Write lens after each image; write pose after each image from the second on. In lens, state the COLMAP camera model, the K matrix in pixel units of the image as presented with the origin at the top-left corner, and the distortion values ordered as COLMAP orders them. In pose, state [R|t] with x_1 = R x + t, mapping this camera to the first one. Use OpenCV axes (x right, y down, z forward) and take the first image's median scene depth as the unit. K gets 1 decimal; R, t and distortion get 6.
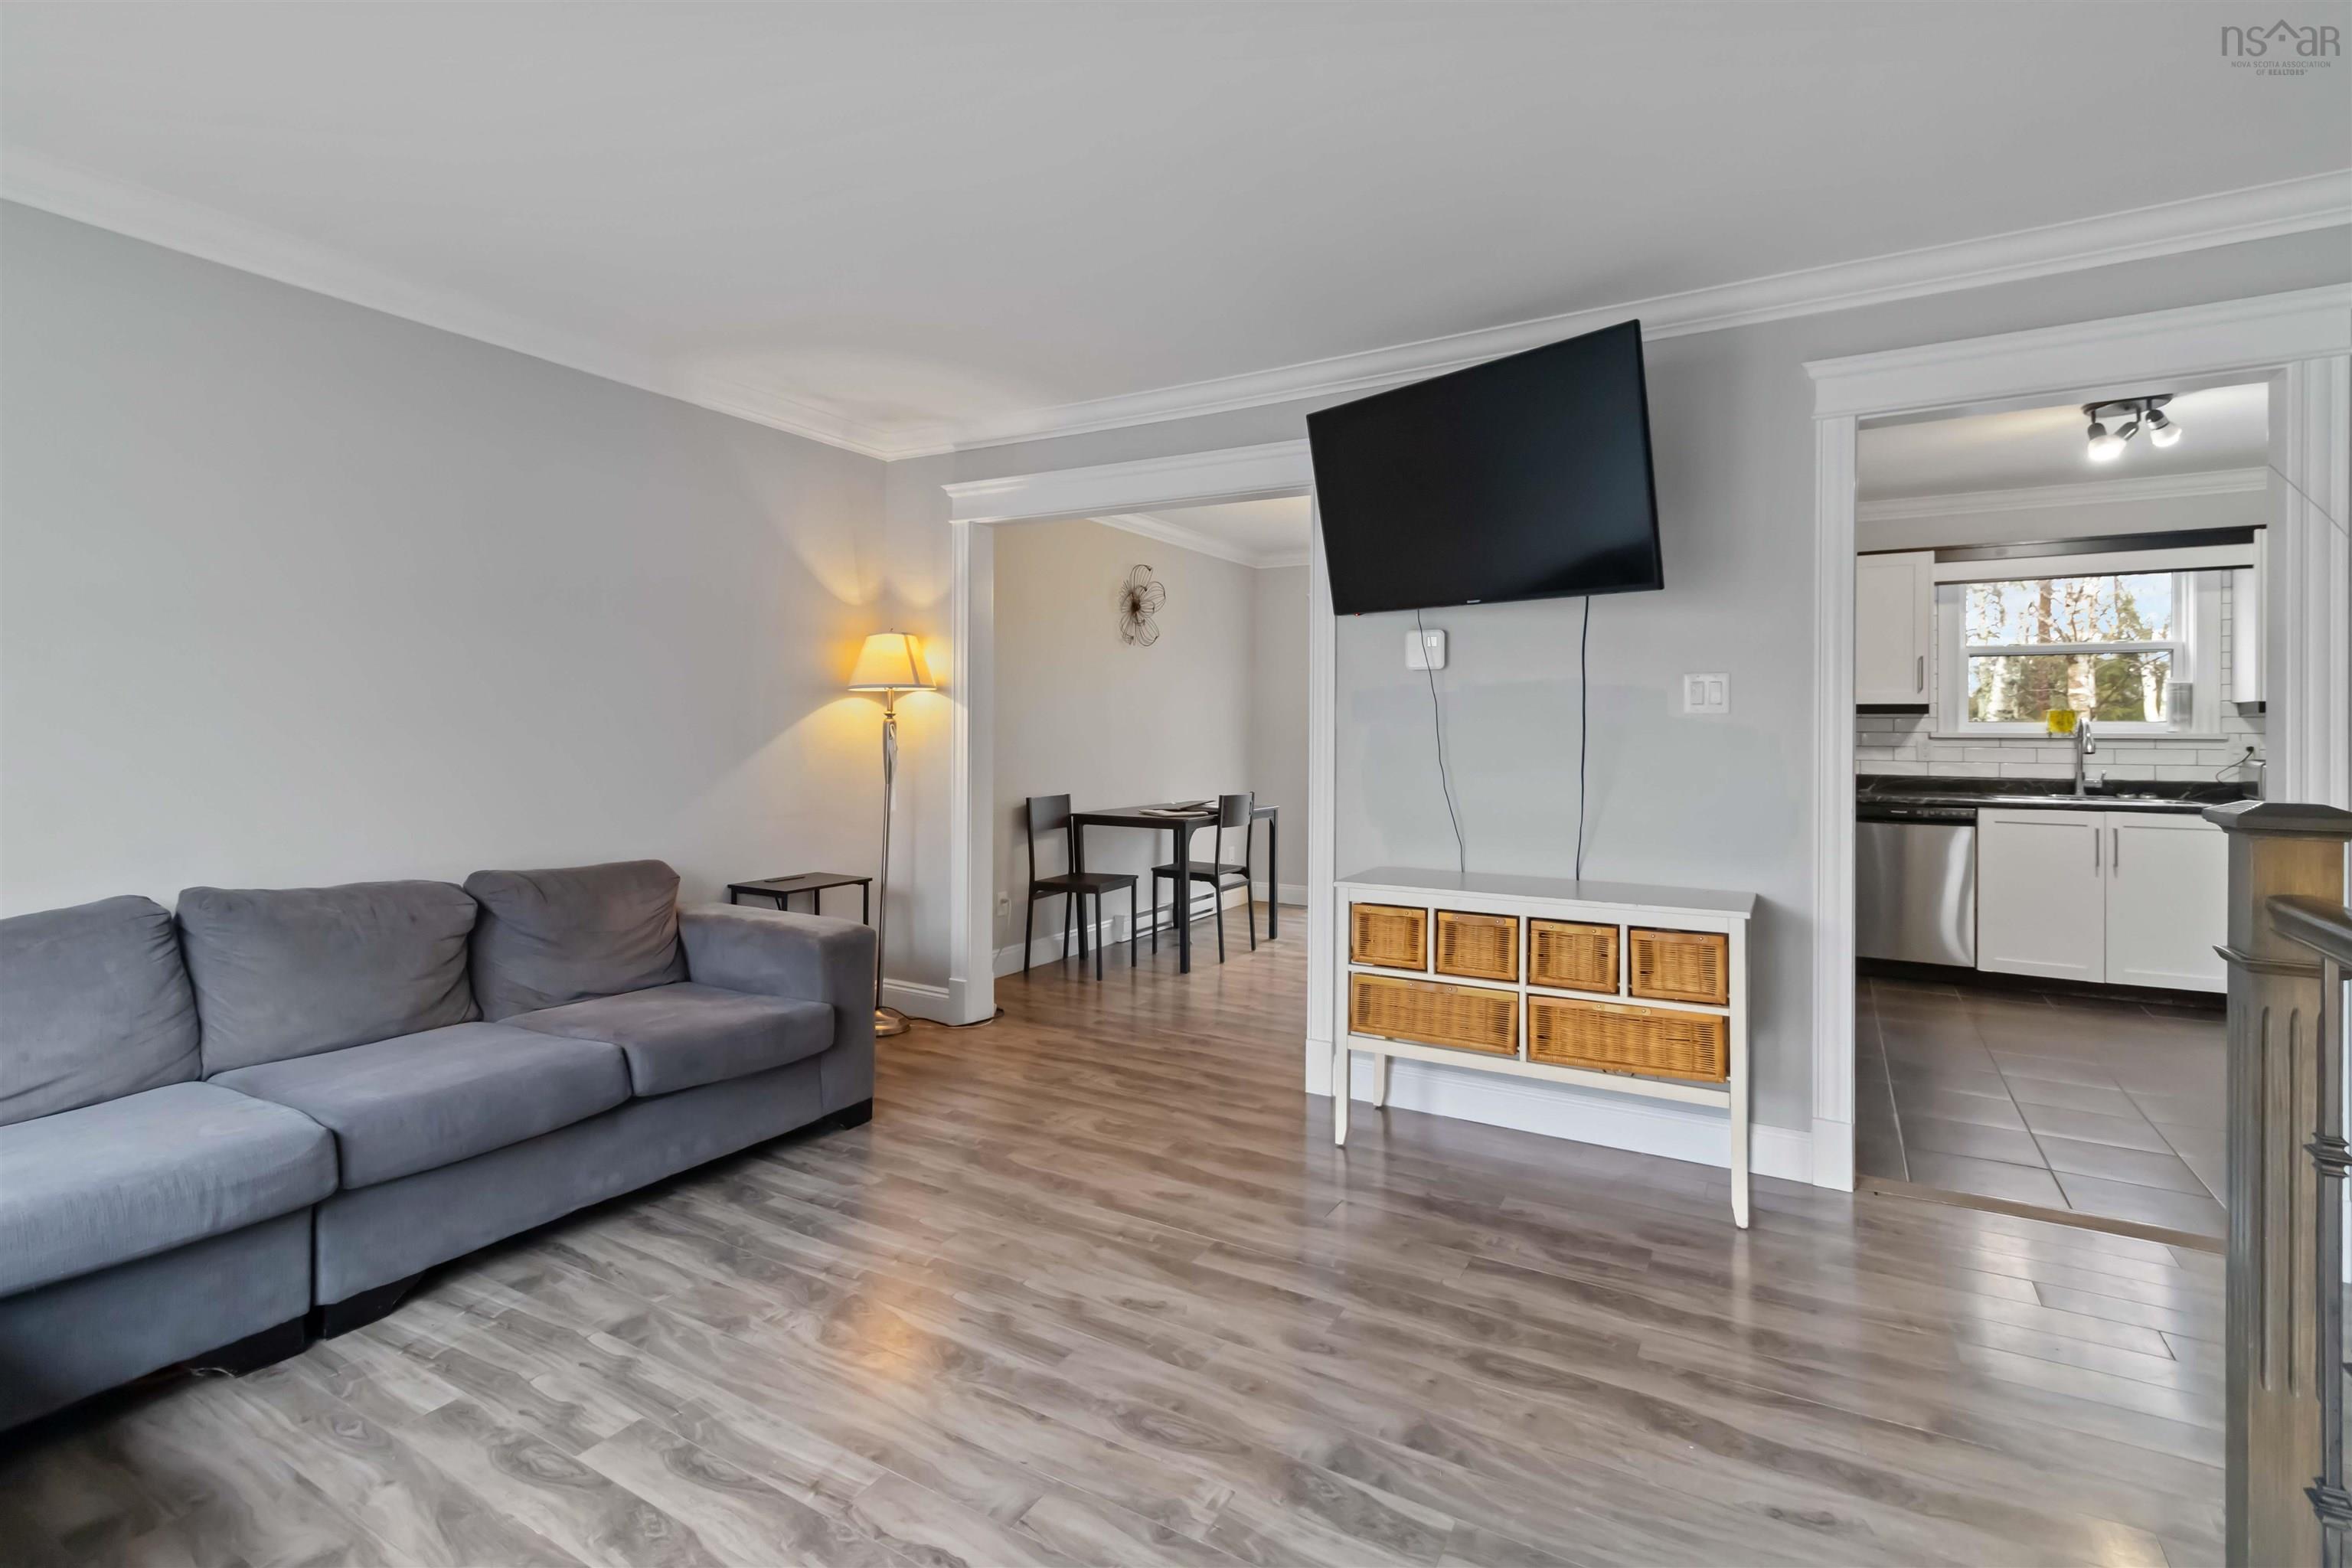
lens RADIAL K [[1090.2, 0, 1192.5], [0, 1090.2, 724.6], [0, 0, 1]] dist [0.006832, 0.000064]
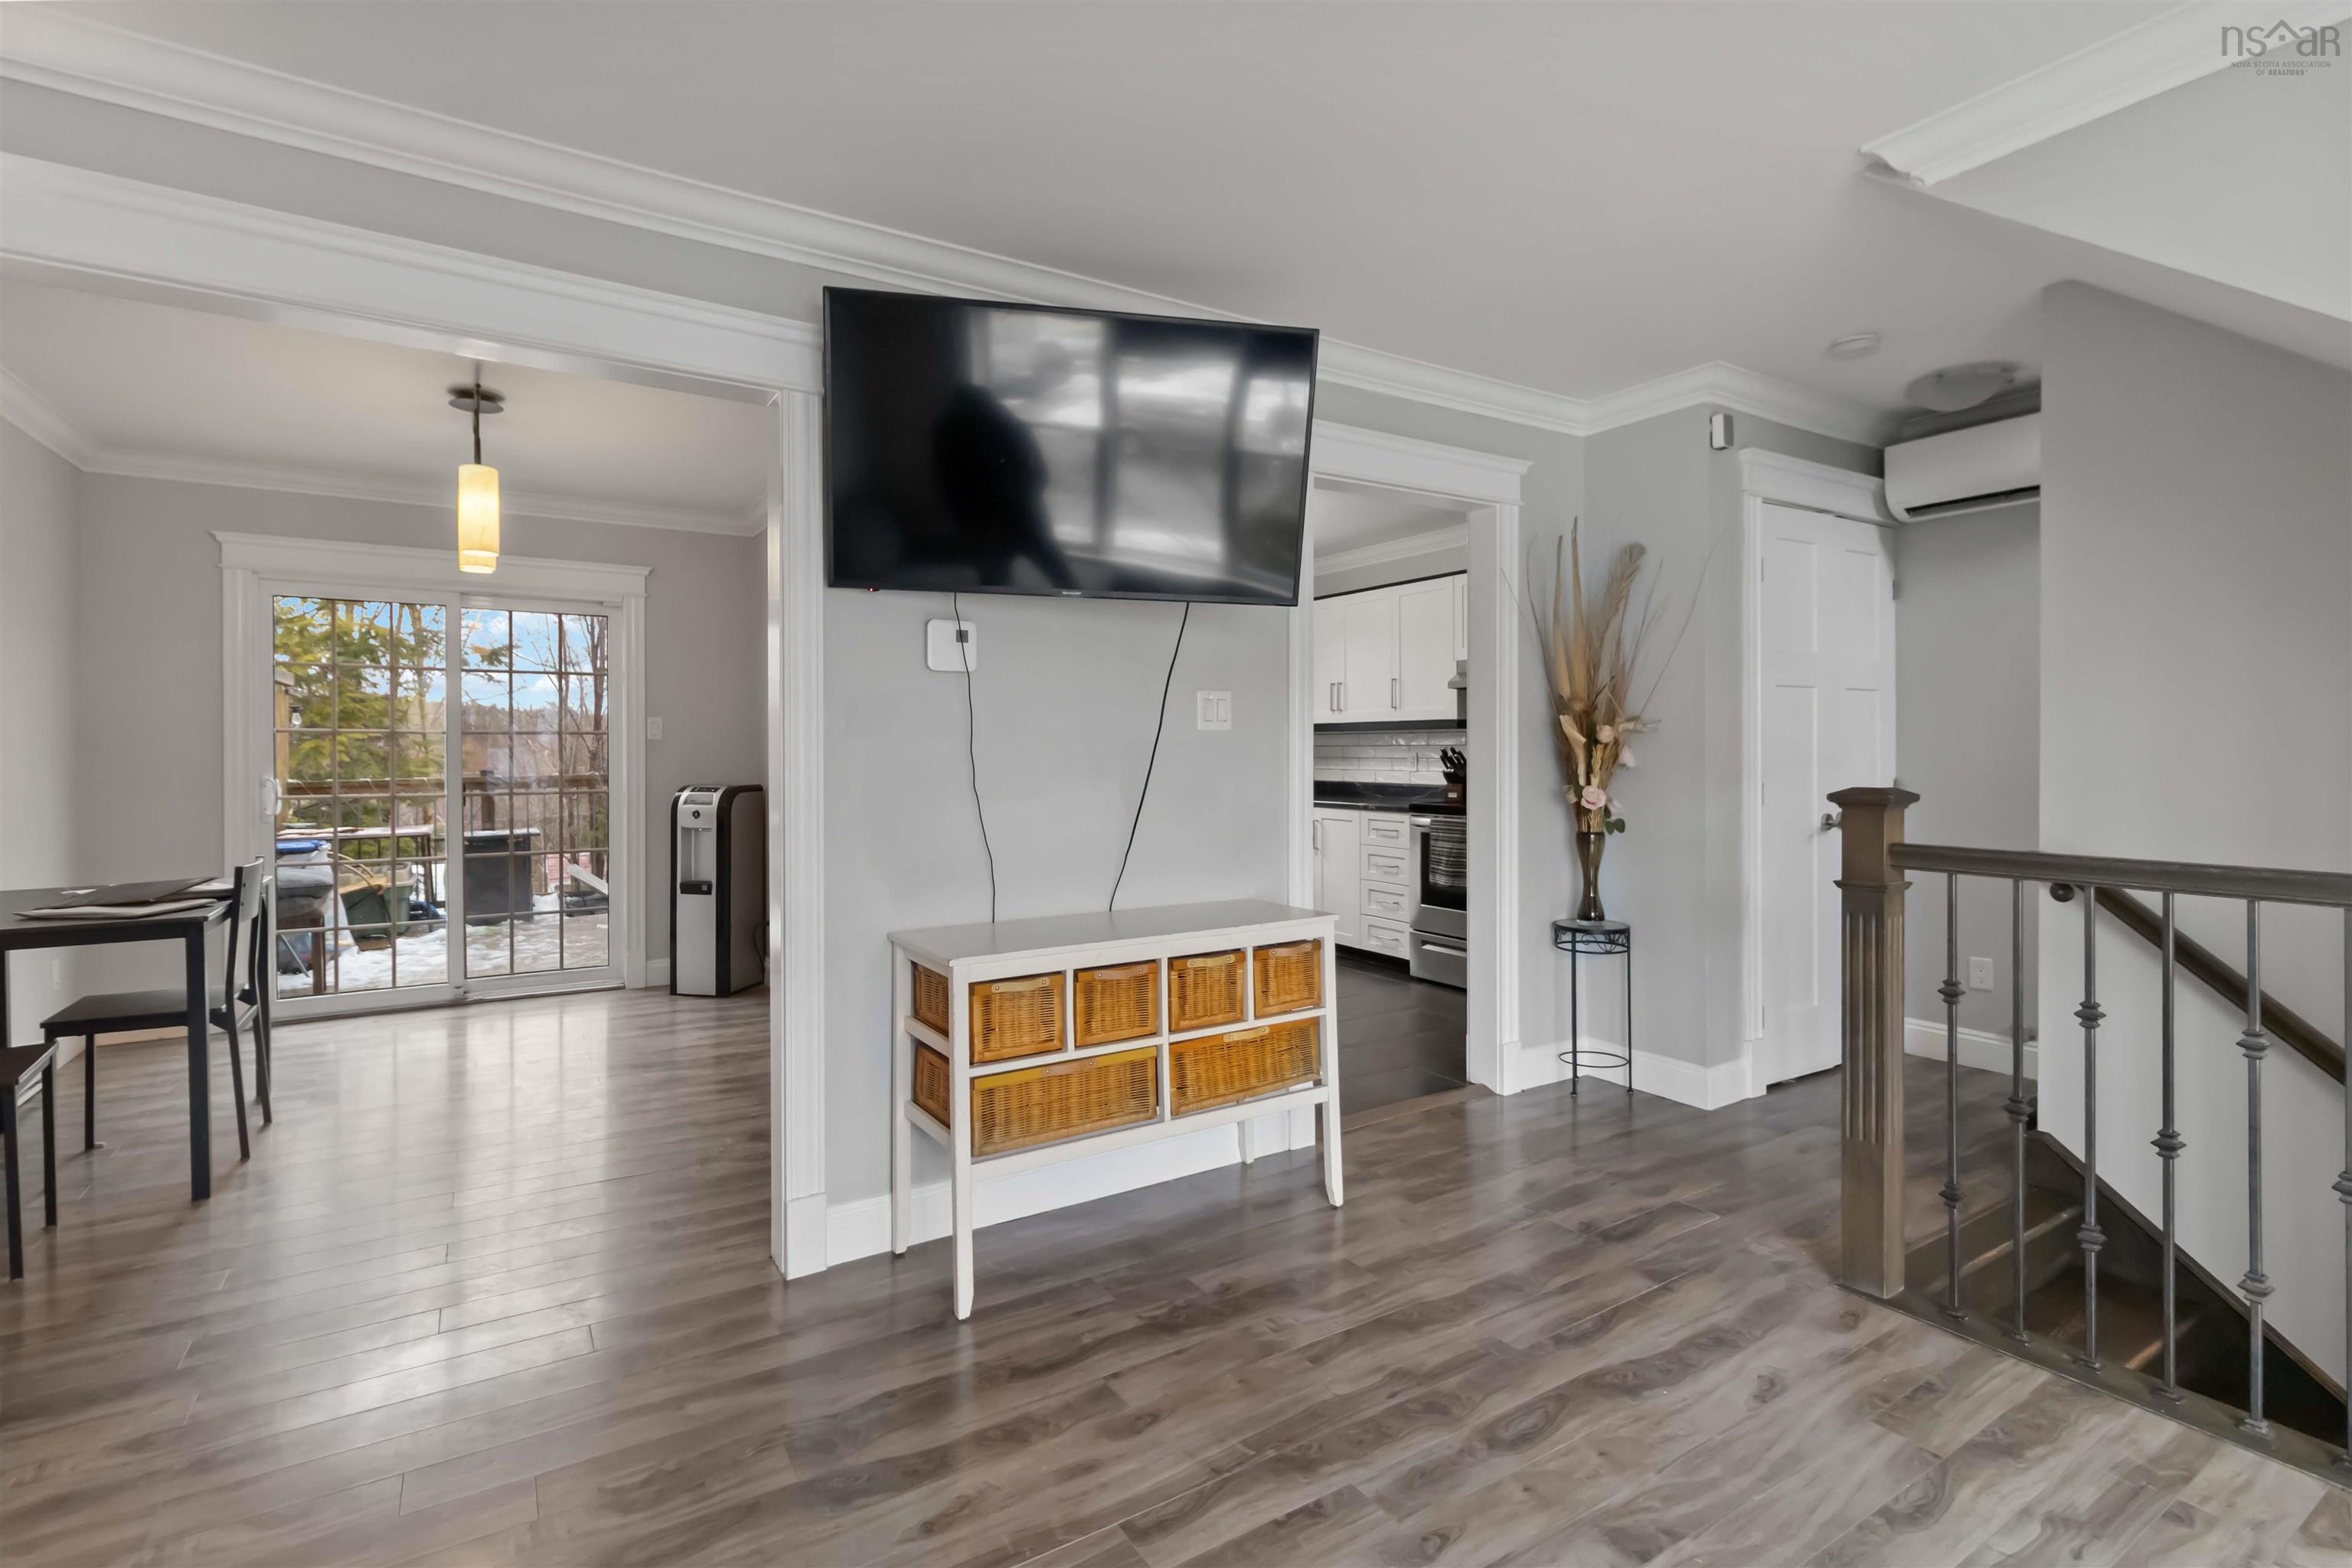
lens RADIAL K [[1090.2, 0, 1165.2], [0, 1090.2, 755.7], [0, 0, 1]] dist [0.006832, 0.000064]
pose [[0.474524, -0.013806, 0.880134, -0.444638], [0.002841, 0.999896, 0.014152, -0.000839], [-0.880238, -0.004215, 0.474514, 0.546200]]
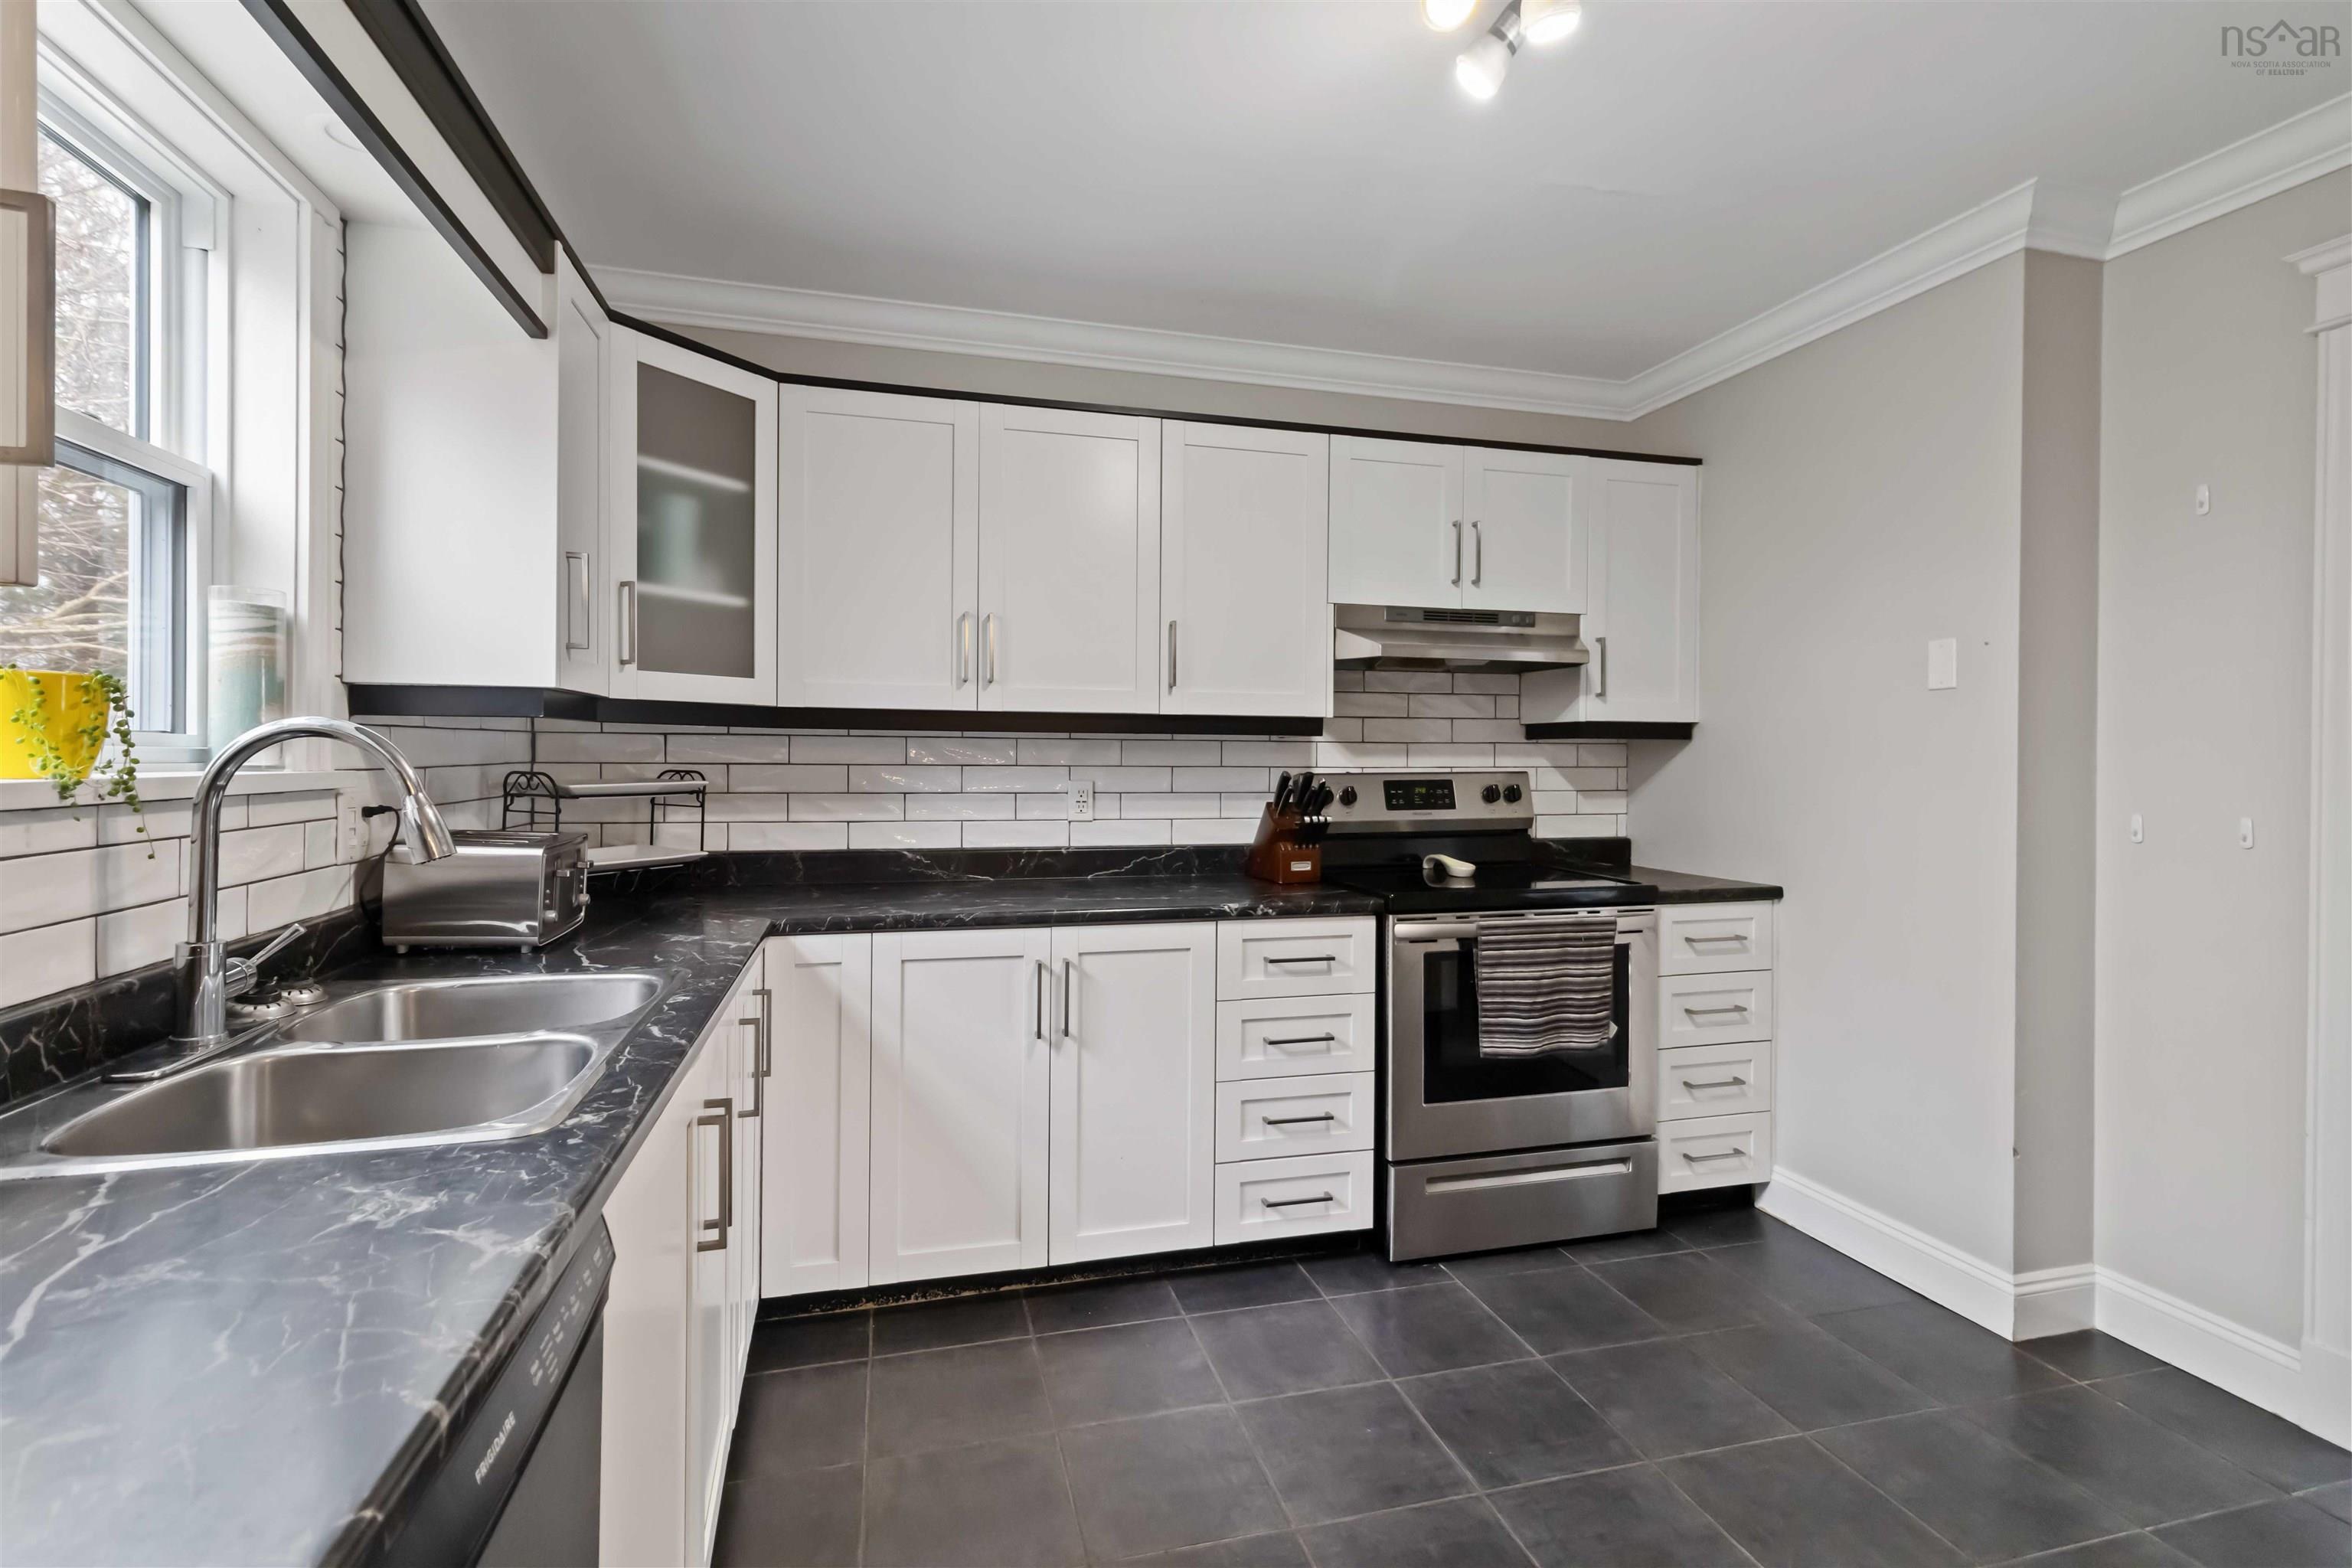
lens RADIAL K [[1090.2, 0, 1169.5], [0, 1090.2, 764.2], [0, 0, 1]] dist [0.006832, 0.000064]
pose [[-0.701988, -0.016943, 0.711987, 0.851326], [-0.014793, 0.999848, 0.009207, -0.001500], [-0.712035, -0.004069, -0.702132, 1.755303]]
